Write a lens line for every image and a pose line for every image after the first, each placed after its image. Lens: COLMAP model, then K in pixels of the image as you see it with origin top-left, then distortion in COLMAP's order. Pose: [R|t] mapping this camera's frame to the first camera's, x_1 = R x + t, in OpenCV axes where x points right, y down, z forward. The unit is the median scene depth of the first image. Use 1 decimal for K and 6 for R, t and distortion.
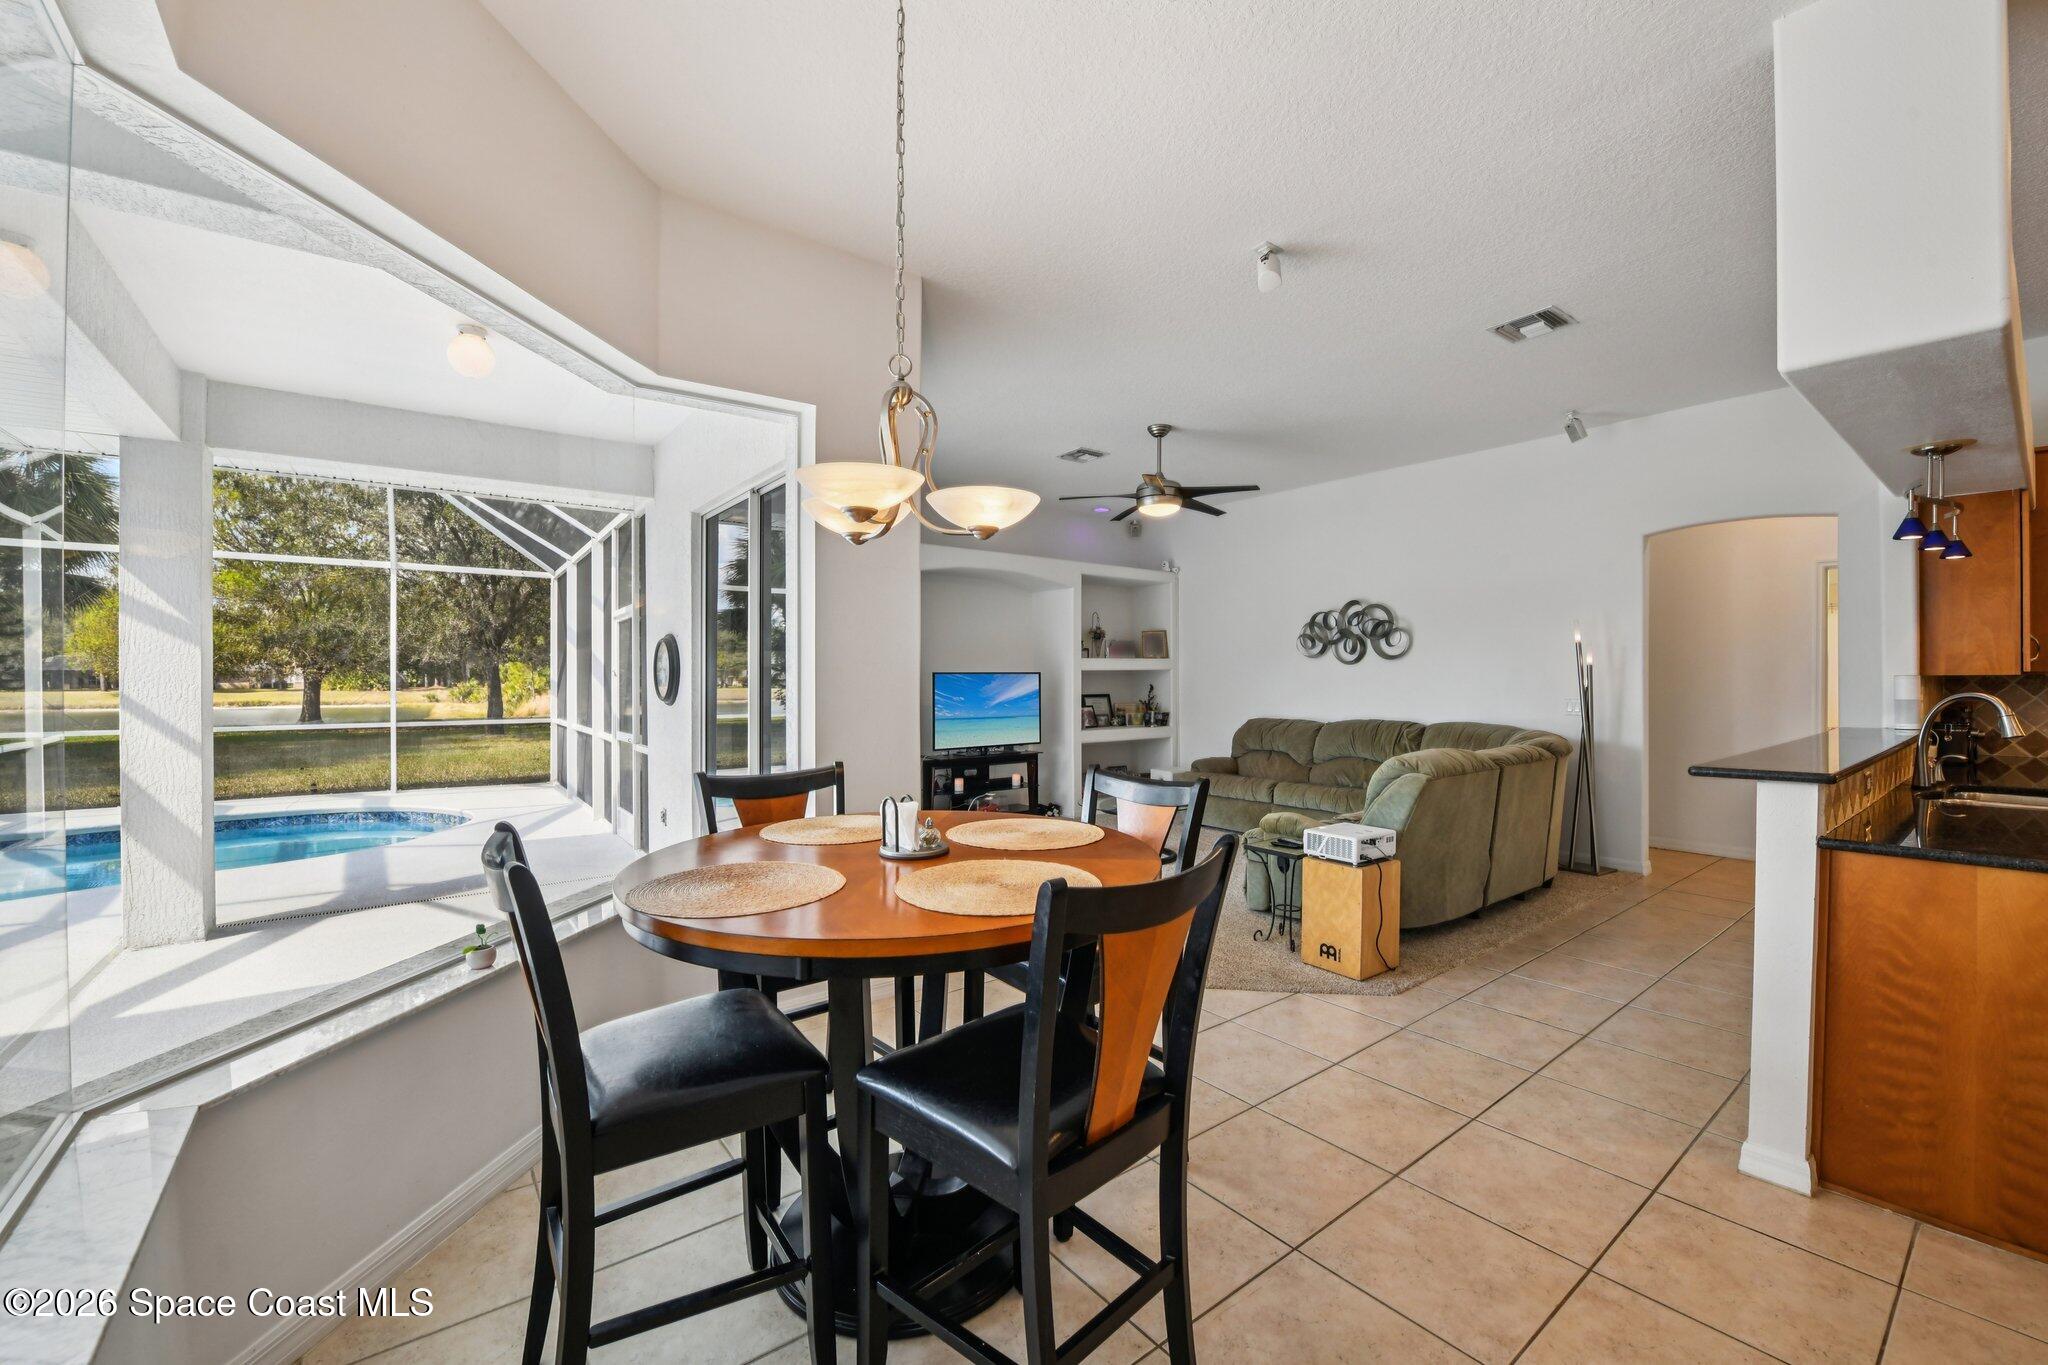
lens RADIAL K [[822.3, 0, 1030.8], [0, 822.3, 683.8], [0, 0, 1]] dist [-0.017128, 0.000172]
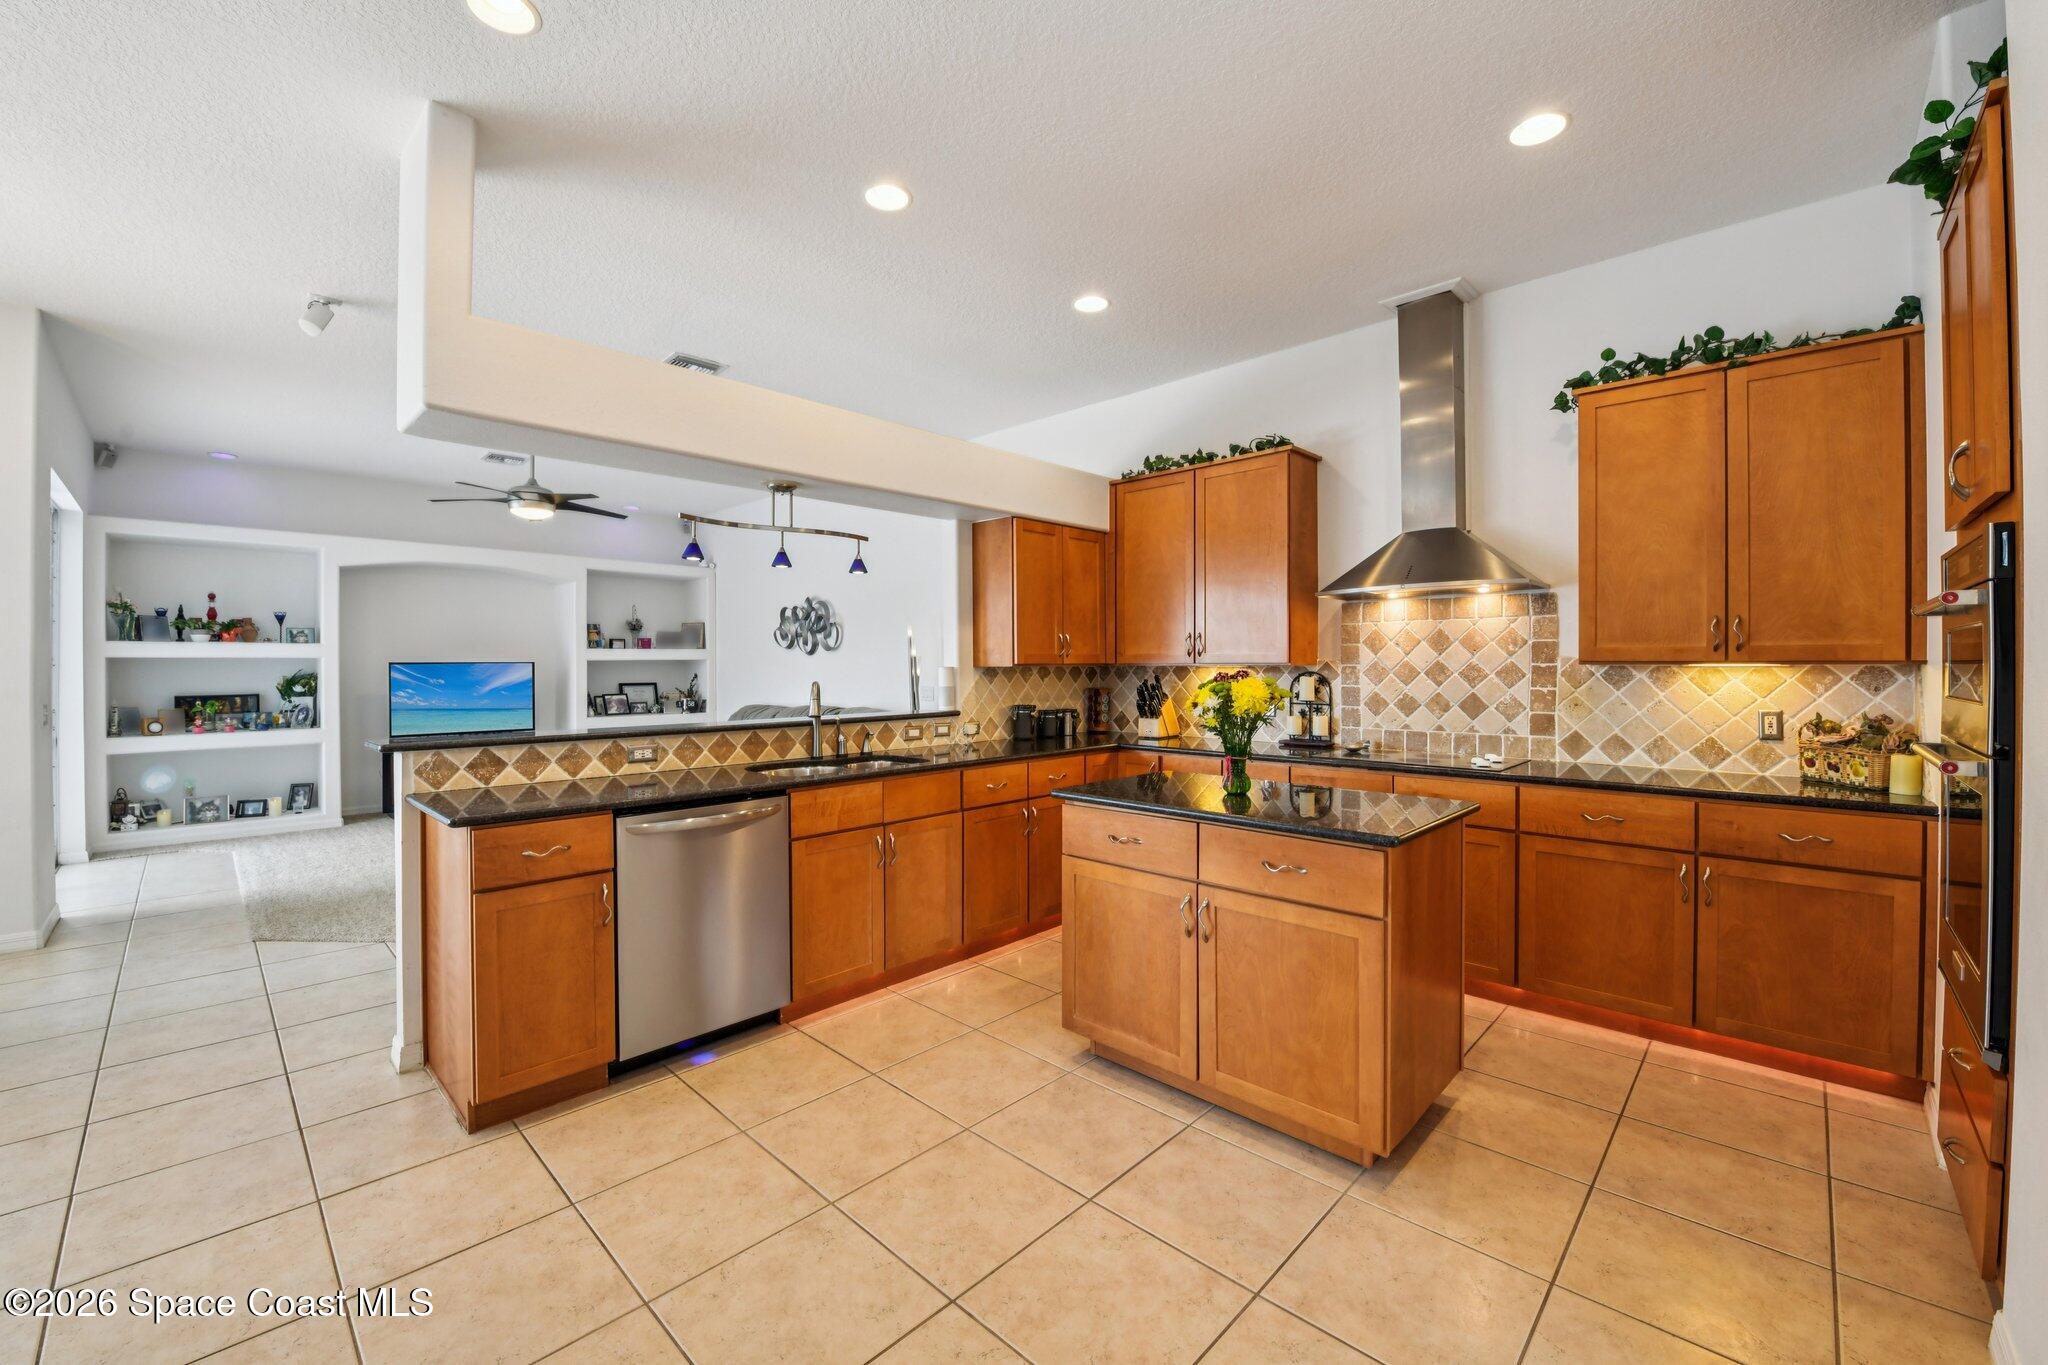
lens RADIAL K [[817.1, 0, 1022.3], [0, 817.1, 668.8], [0, 0, 1]] dist [-0.020097, -0.000373]
pose [[0.989703, -0.000674, 0.143132, 0.540246], [0.001168, 0.999994, -0.003369, -0.001729], [-0.143128, 0.003501, 0.989698, -0.128389]]
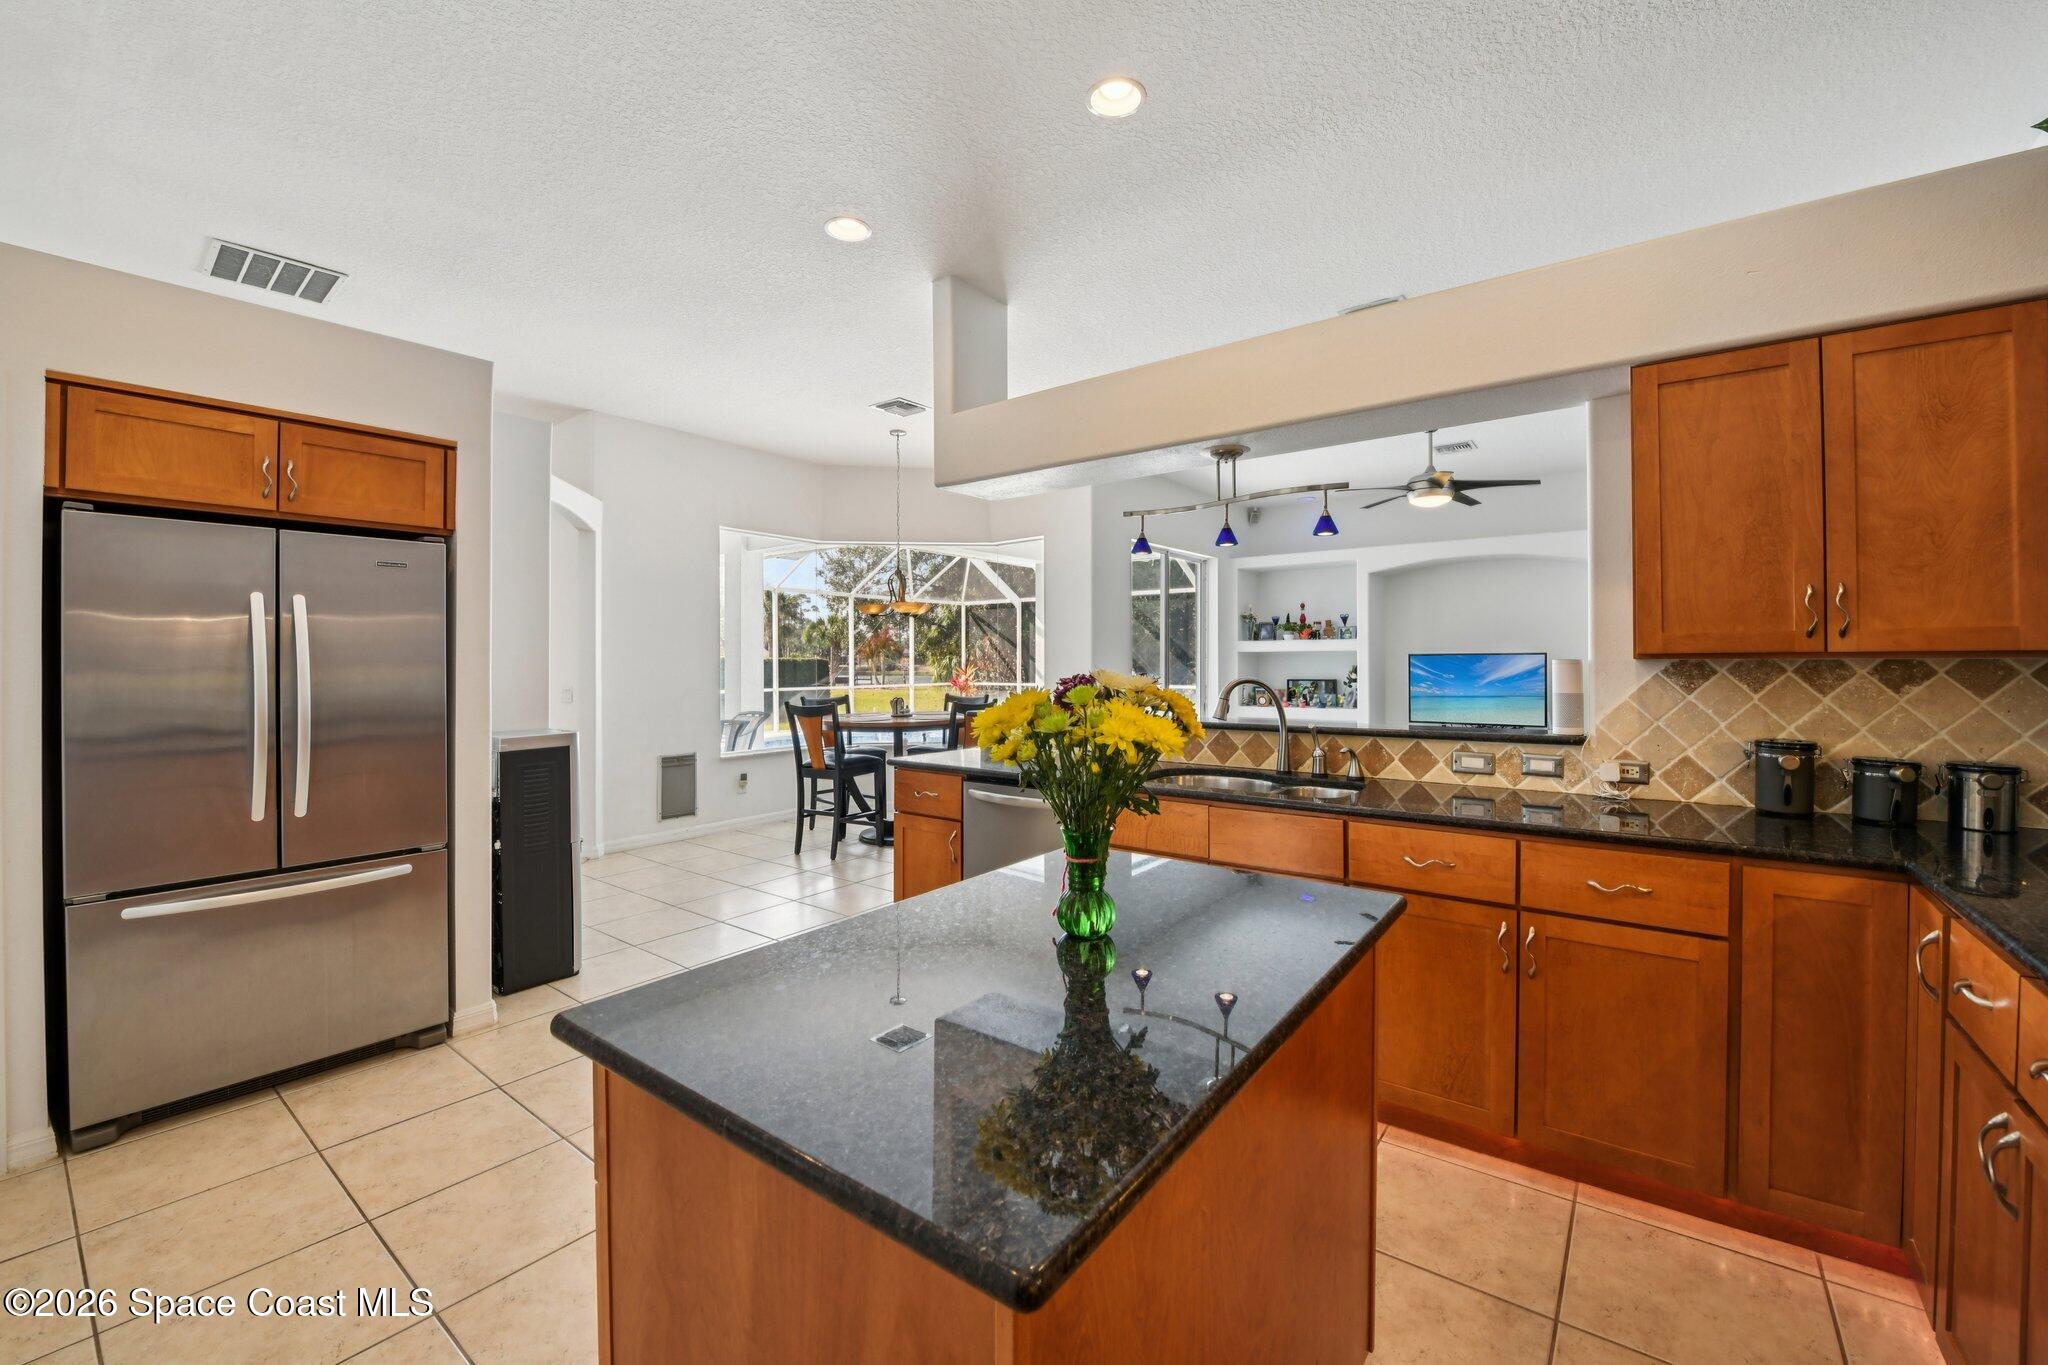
lens RADIAL K [[825.2, 0, 1020.8], [0, 825.2, 657.9], [0, 0, 1]] dist [-0.011329, -0.000041]
pose [[0.251728, -0.000973, -0.967797, 0.883706], [-0.003965, 0.999990, -0.002037, -0.004518], [0.967790, 0.004350, 0.251722, 0.186619]]
